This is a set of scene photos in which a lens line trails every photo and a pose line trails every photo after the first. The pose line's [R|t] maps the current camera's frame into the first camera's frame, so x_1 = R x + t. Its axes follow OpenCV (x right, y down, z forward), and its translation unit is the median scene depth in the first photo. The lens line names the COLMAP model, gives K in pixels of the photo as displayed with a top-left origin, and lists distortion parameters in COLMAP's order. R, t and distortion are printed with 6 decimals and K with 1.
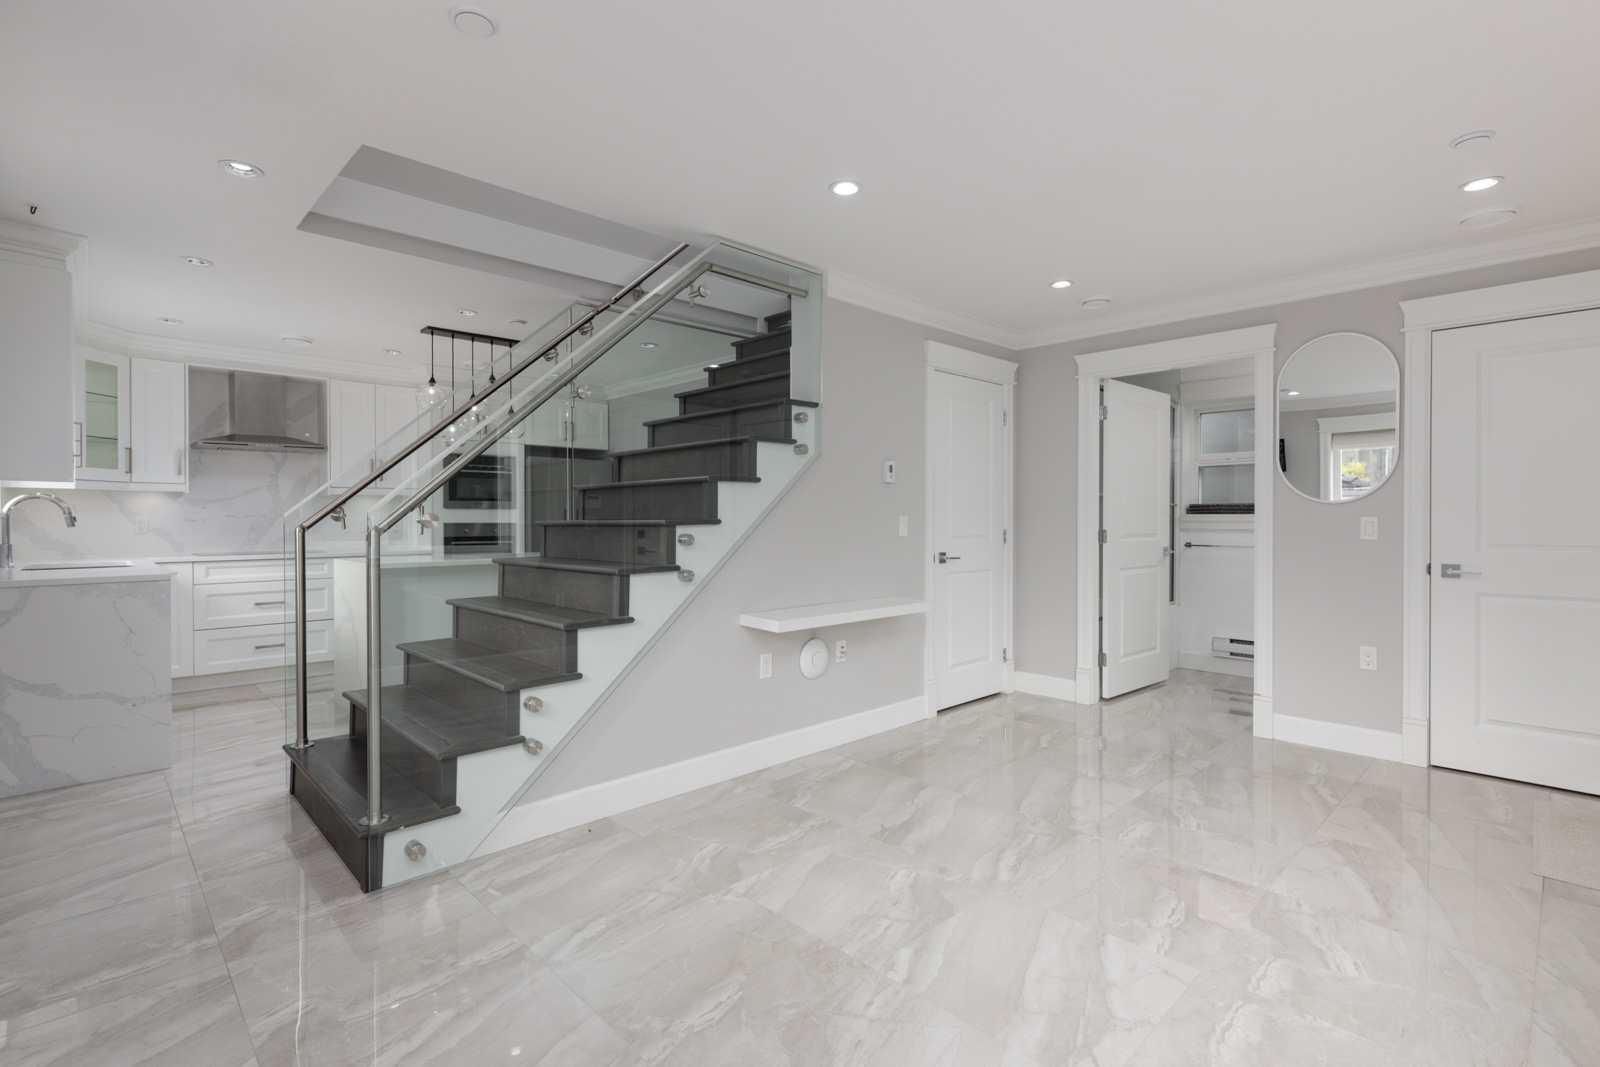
lens RADIAL K [[743.2, 0, 807.5], [0, 743.2, 522.1], [0, 0, 1]] dist [0.000457, 0.000265]
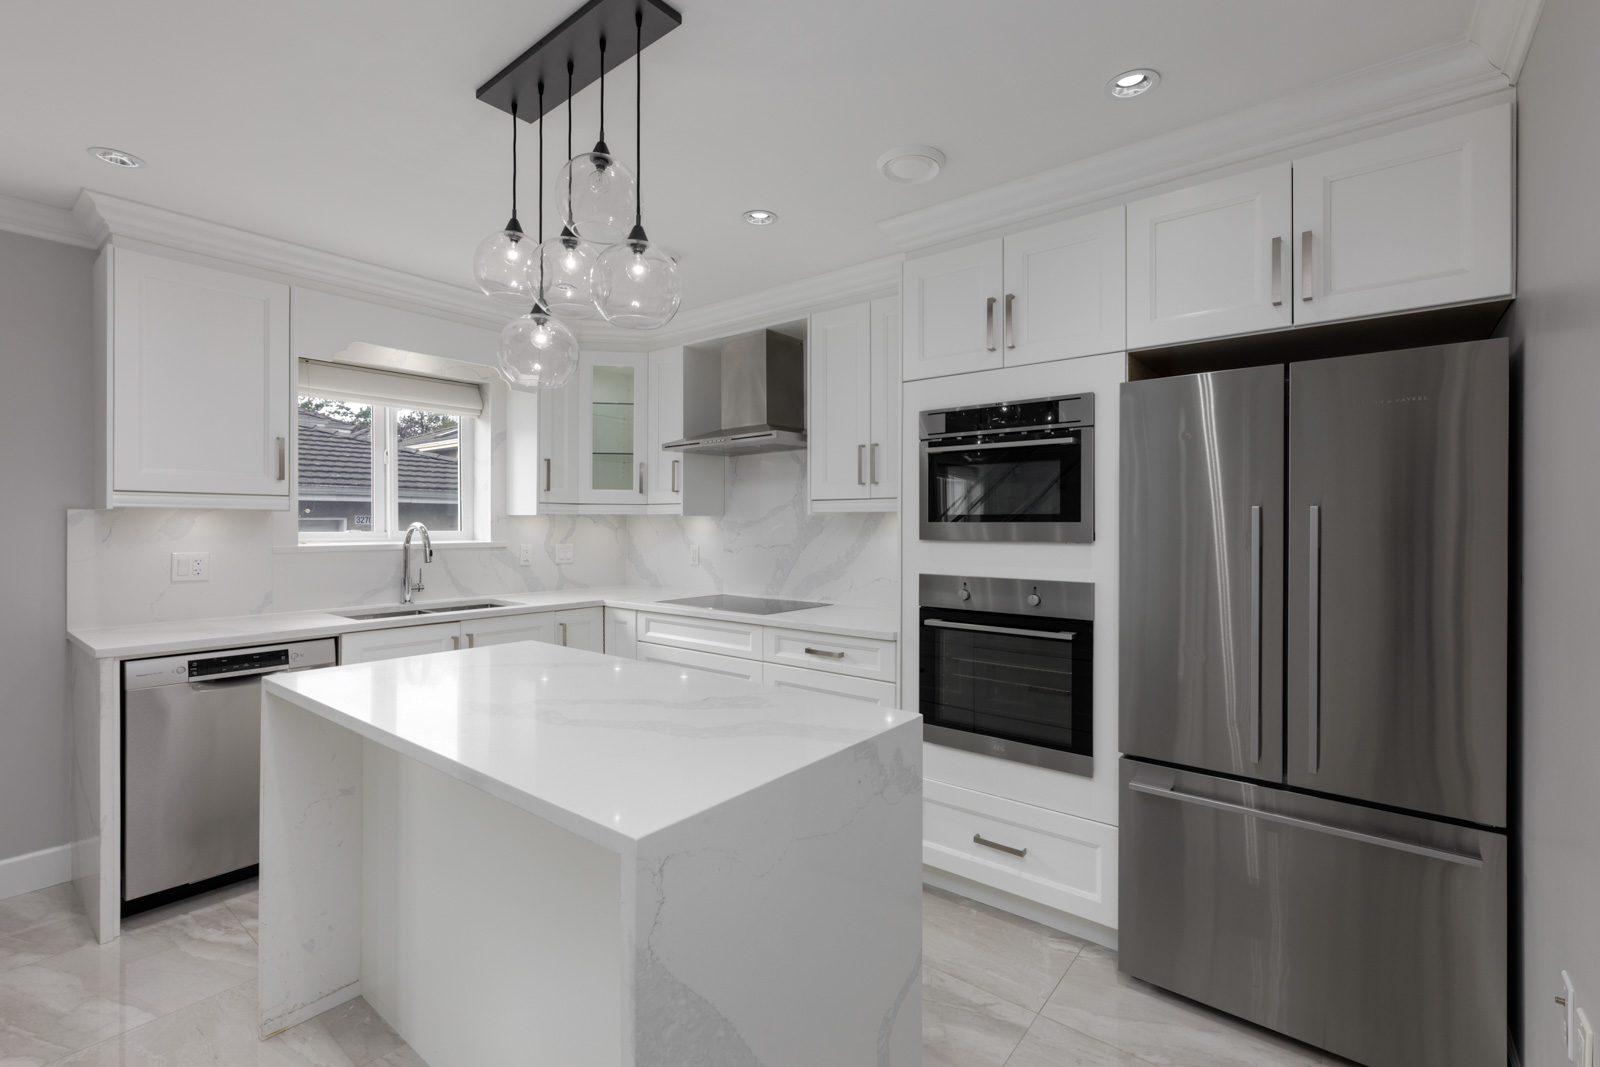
lens RADIAL K [[727.2, 0, 796.1], [0, 727.2, 521.8], [0, 0, 1]] dist [0.004063, 0.000268]
pose [[0.110911, -0.000135, -0.993830, -0.079243], [-0.008028, 0.999967, -0.001032, -0.030772], [0.993798, 0.008093, 0.110906, 0.958614]]
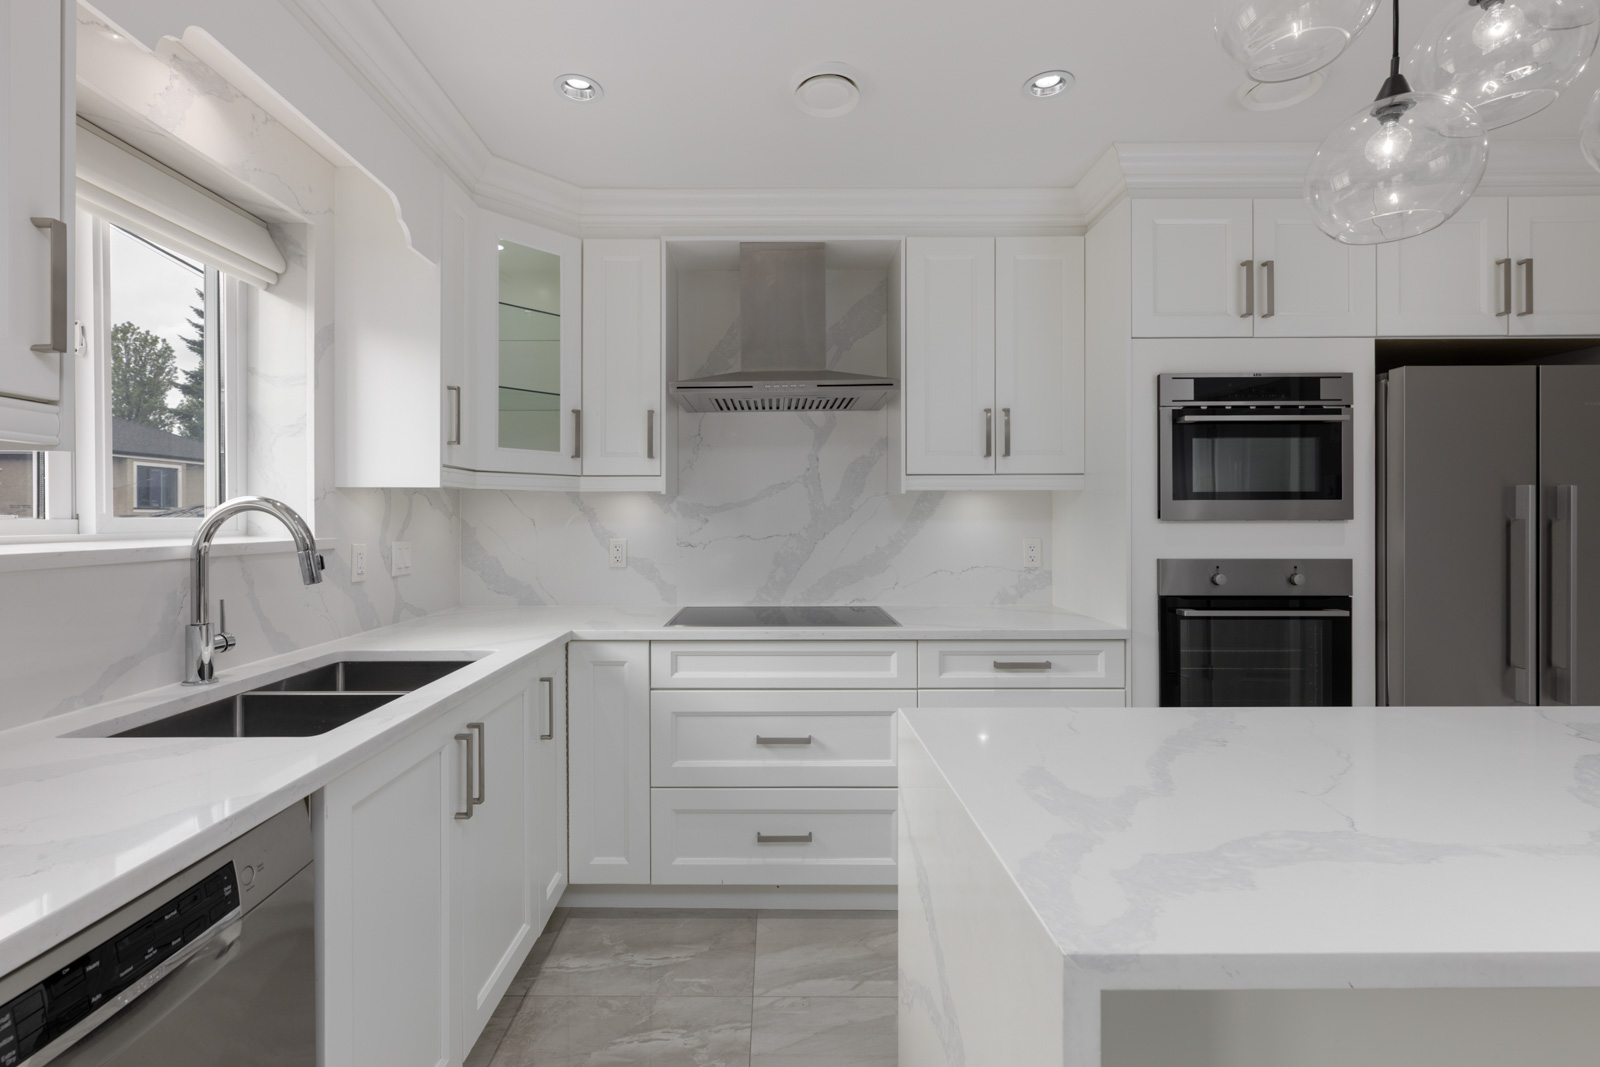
lens RADIAL K [[732.7, 0, 775.2], [0, 732.7, 518.5], [0, 0, 1]] dist [0.001660, 0.000548]
pose [[0.715097, -0.000422, -0.699025, -0.399062], [-0.003382, 0.999986, -0.004063, -0.018938], [0.699017, 0.005270, 0.715085, 0.645668]]
